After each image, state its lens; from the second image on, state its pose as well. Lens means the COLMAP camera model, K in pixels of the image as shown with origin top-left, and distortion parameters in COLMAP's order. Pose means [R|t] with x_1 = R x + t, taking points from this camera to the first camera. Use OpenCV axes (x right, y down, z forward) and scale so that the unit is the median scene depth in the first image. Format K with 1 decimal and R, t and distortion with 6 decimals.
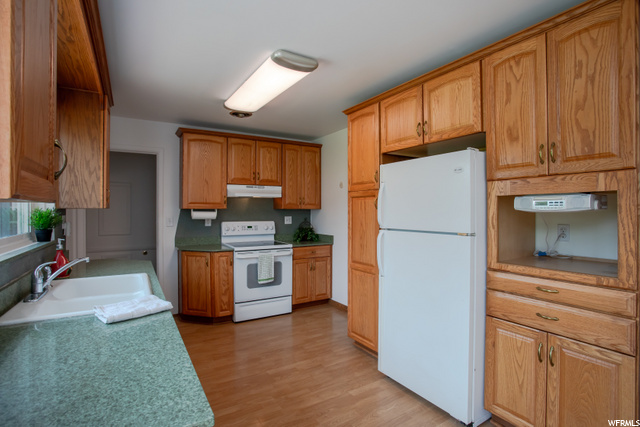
lens RADIAL K [[317.0, 0, 317.8], [0, 317.0, 213.3], [0, 0, 1]] dist [-0.057075, 0.020874]
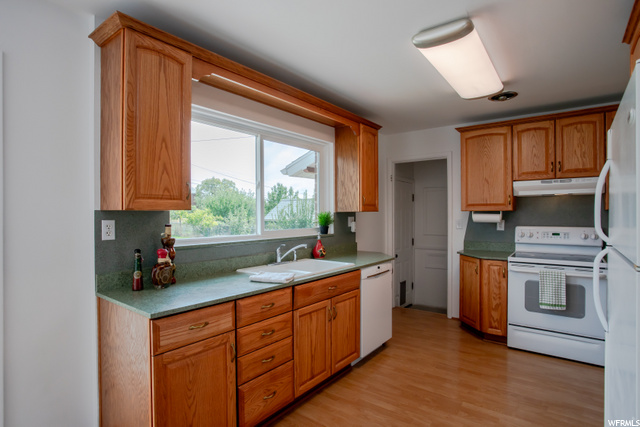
lens RADIAL K [[334.3, 0, 317.7], [0, 334.3, 215.7], [0, 0, 1]] dist [-0.052574, 0.009894]
pose [[0.352823, 0.003865, -0.935682, 0.468357], [-0.003076, 0.999991, 0.002971, -0.002205], [0.935685, 0.001830, 0.352832, 0.282051]]
